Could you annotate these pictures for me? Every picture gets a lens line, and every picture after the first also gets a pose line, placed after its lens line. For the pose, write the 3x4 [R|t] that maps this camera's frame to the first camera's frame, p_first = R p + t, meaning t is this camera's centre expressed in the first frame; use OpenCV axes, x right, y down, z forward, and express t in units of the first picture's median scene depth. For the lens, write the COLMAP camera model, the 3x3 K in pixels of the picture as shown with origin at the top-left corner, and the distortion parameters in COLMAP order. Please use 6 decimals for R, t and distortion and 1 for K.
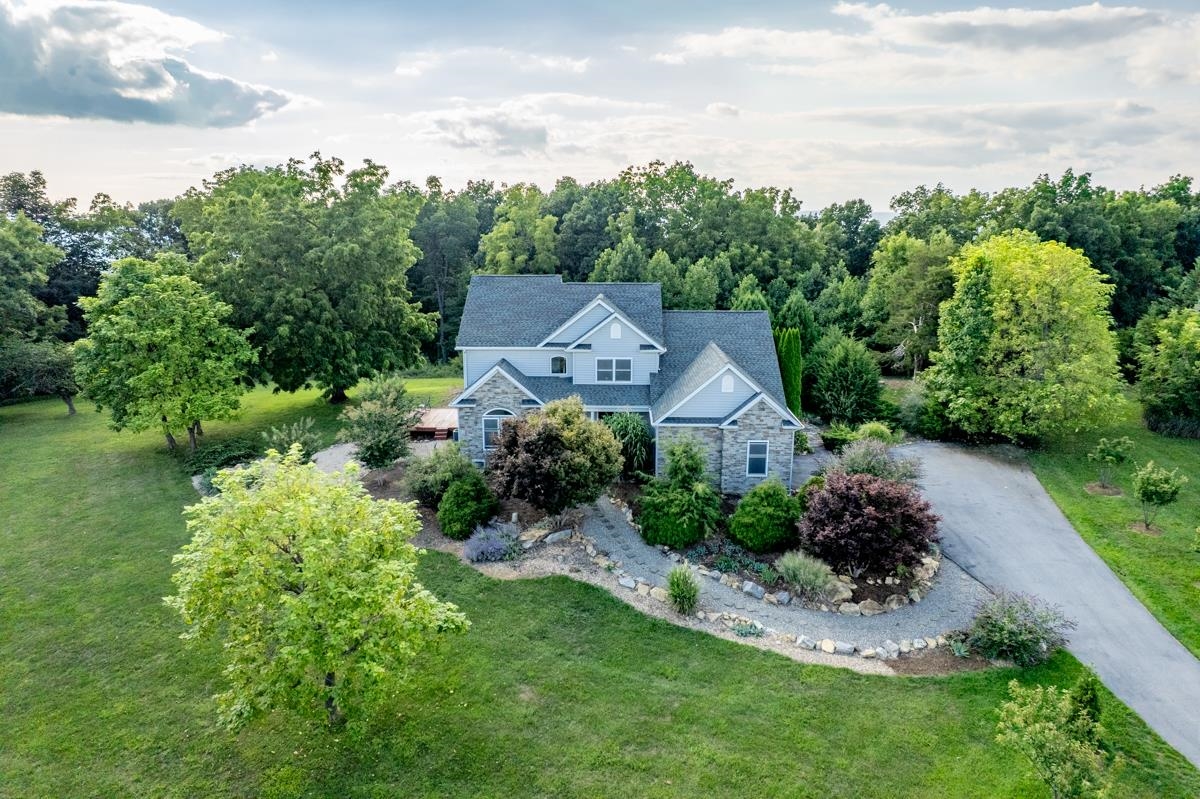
lens RADIAL K [[766.1, 0, 600.0], [0, 766.1, 399.5], [0, 0, 1]] dist [-0.052352, 0.026307]
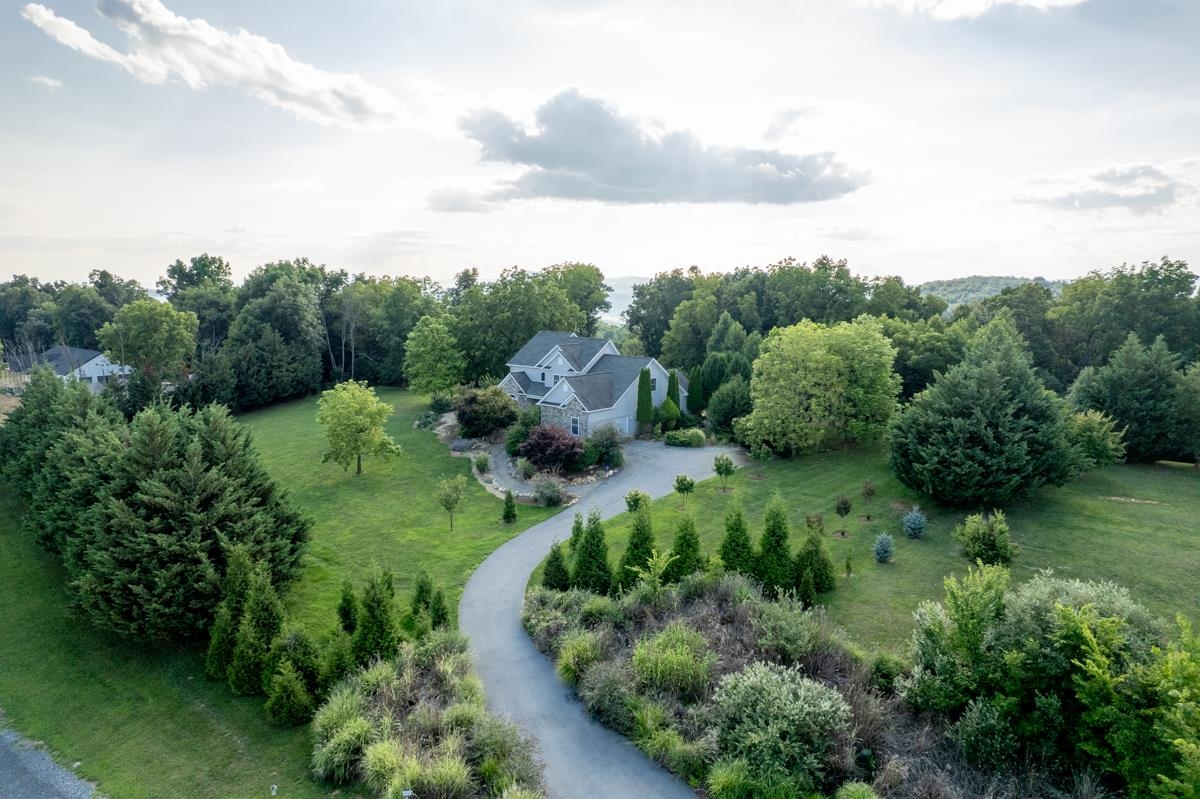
lens RADIAL K [[763.6, 0, 595.6], [0, 763.6, 412.6], [0, 0, 1]] dist [-0.078091, 0.070765]
pose [[0.761626, 0.106687, -0.639174, 1.547840], [-0.150741, 0.988465, -0.014632, 0.064884], [0.630240, 0.107494, 0.768923, -0.487250]]
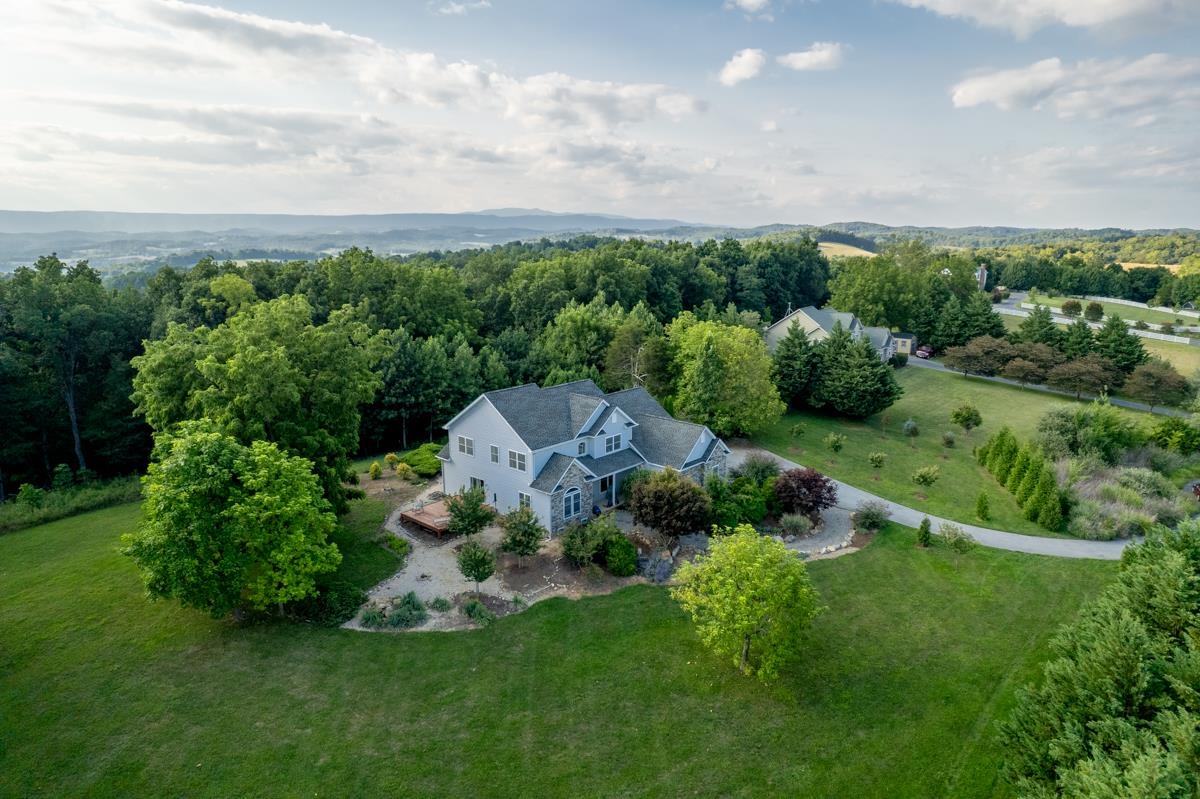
lens RADIAL K [[763.6, 0, 595.6], [0, 763.6, 412.6], [0, 0, 1]] dist [-0.078091, 0.070765]
pose [[0.653848, -0.179453, 0.735037, -1.283486], [0.166644, 0.981767, 0.091453, -0.282610], [-0.738046, 0.062693, 0.671831, 0.020898]]
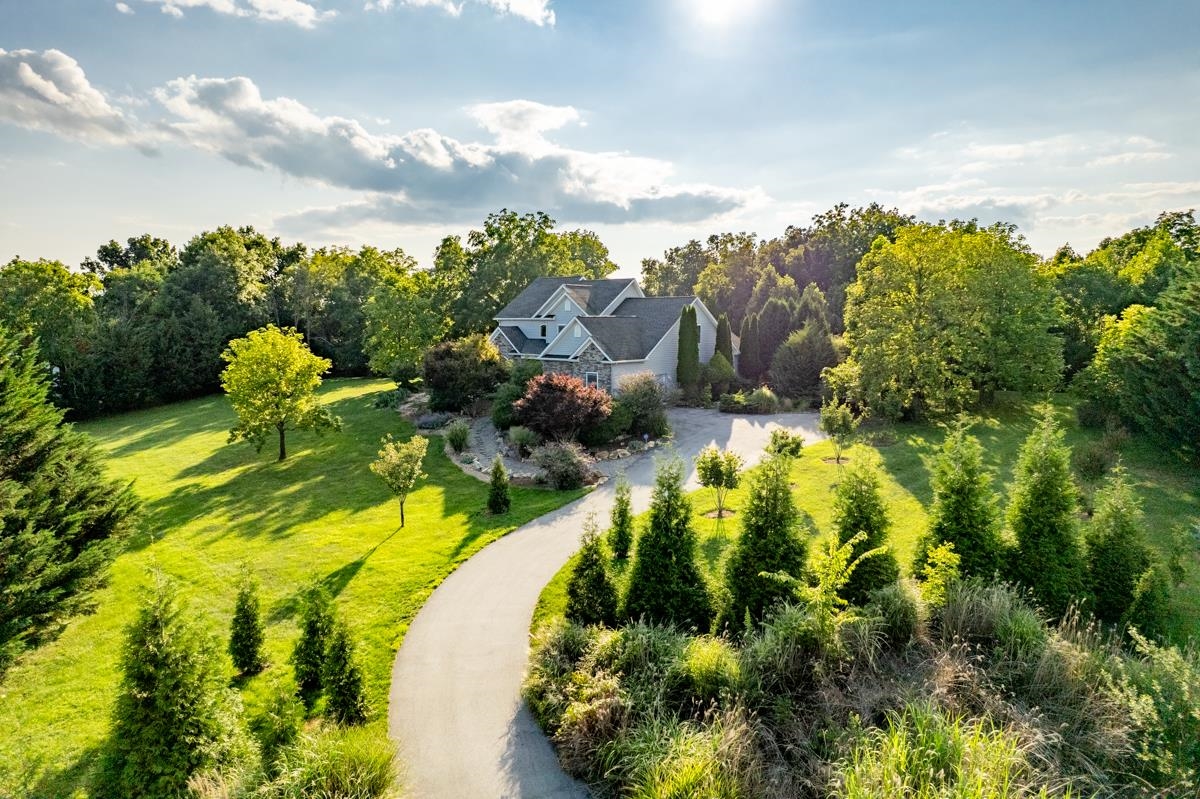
lens RADIAL K [[762.3, 0, 592.9], [0, 762.3, 401.7], [0, 0, 1]] dist [-0.050648, 0.002379]
pose [[0.769361, 0.062308, -0.635768, 1.114404], [-0.137203, 0.988123, -0.069194, 0.206135], [0.623906, 0.140464, 0.768772, -0.039192]]
